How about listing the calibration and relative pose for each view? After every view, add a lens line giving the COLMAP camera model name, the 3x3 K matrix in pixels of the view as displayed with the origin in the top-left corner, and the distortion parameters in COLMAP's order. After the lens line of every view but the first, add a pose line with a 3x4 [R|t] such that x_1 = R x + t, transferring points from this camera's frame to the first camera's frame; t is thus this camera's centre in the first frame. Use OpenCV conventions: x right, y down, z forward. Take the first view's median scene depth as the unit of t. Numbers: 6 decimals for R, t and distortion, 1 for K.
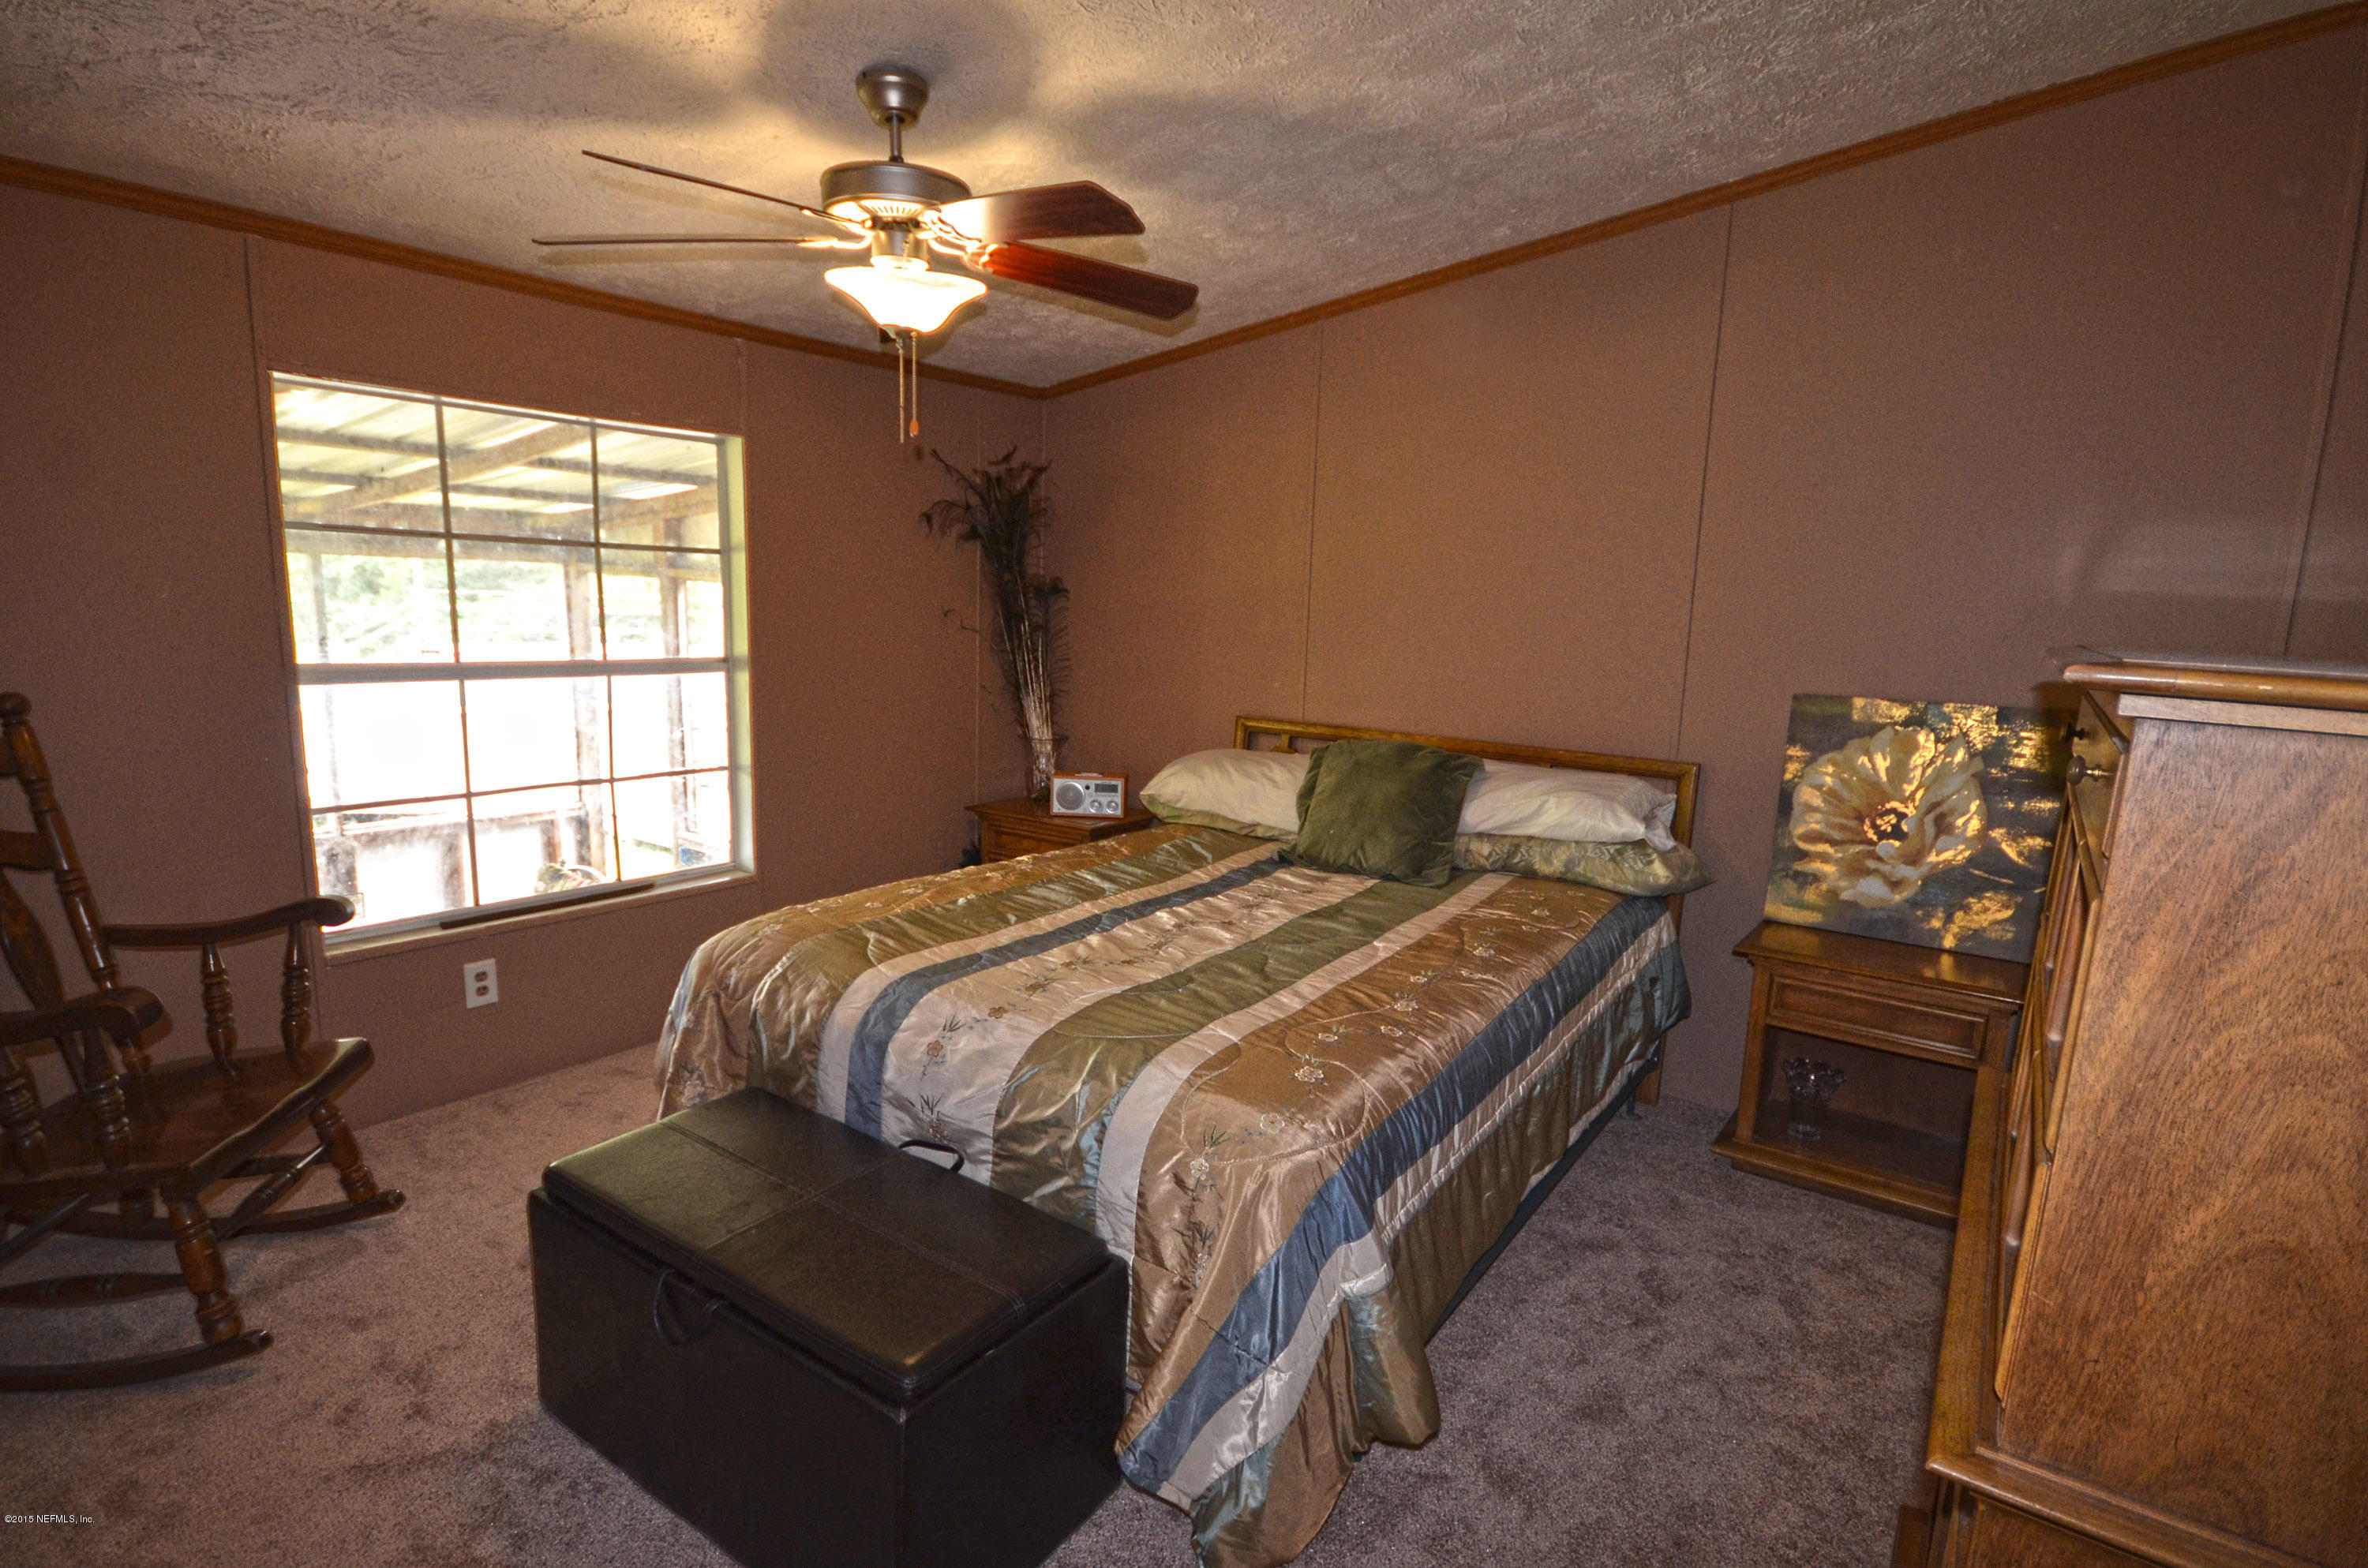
lens RADIAL K [[1182.4, 0, 1184.0], [0, 1182.4, 784.0], [0, 0, 1]] dist [-0.001636, -0.000035]
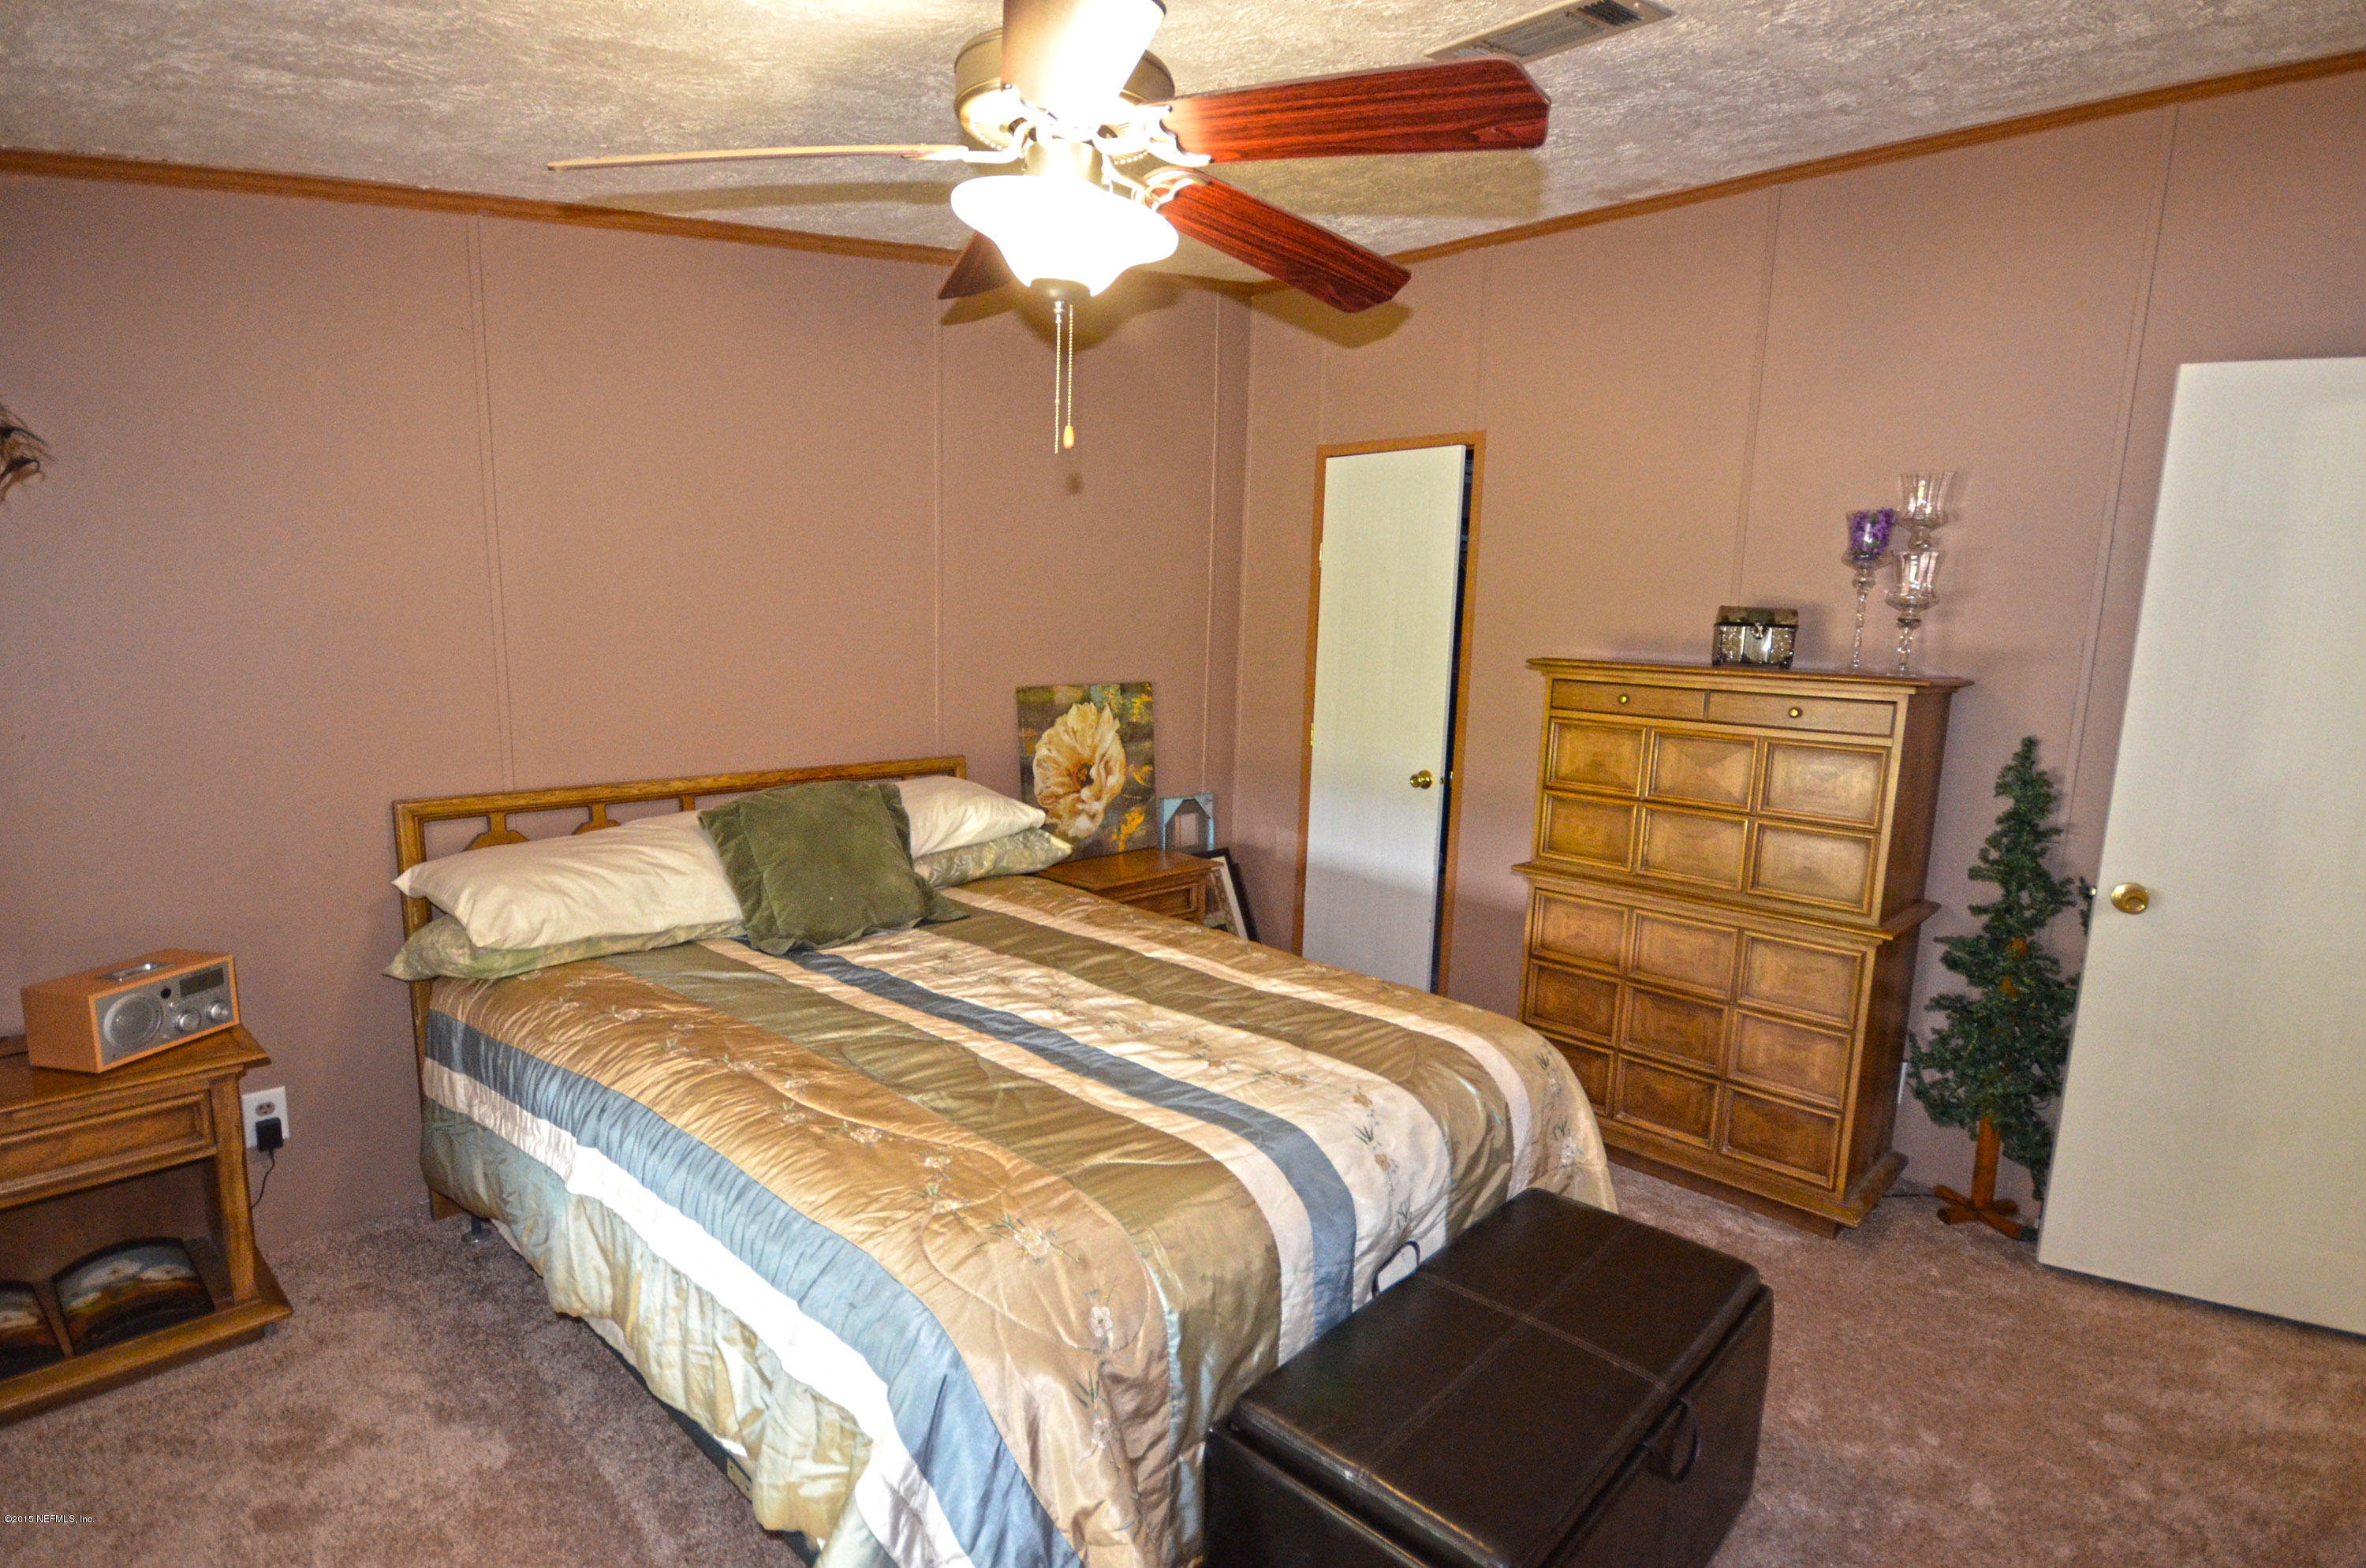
lens RADIAL K [[1193.5, 0, 1184.8], [0, 1193.5, 814.0], [0, 0, 1]] dist [0.001132, 0.000047]
pose [[0.135284, -0.200339, 0.970341, -0.798348], [0.129905, 0.974477, 0.183081, -0.172697], [-0.982254, 0.101284, 0.157856, 0.714762]]
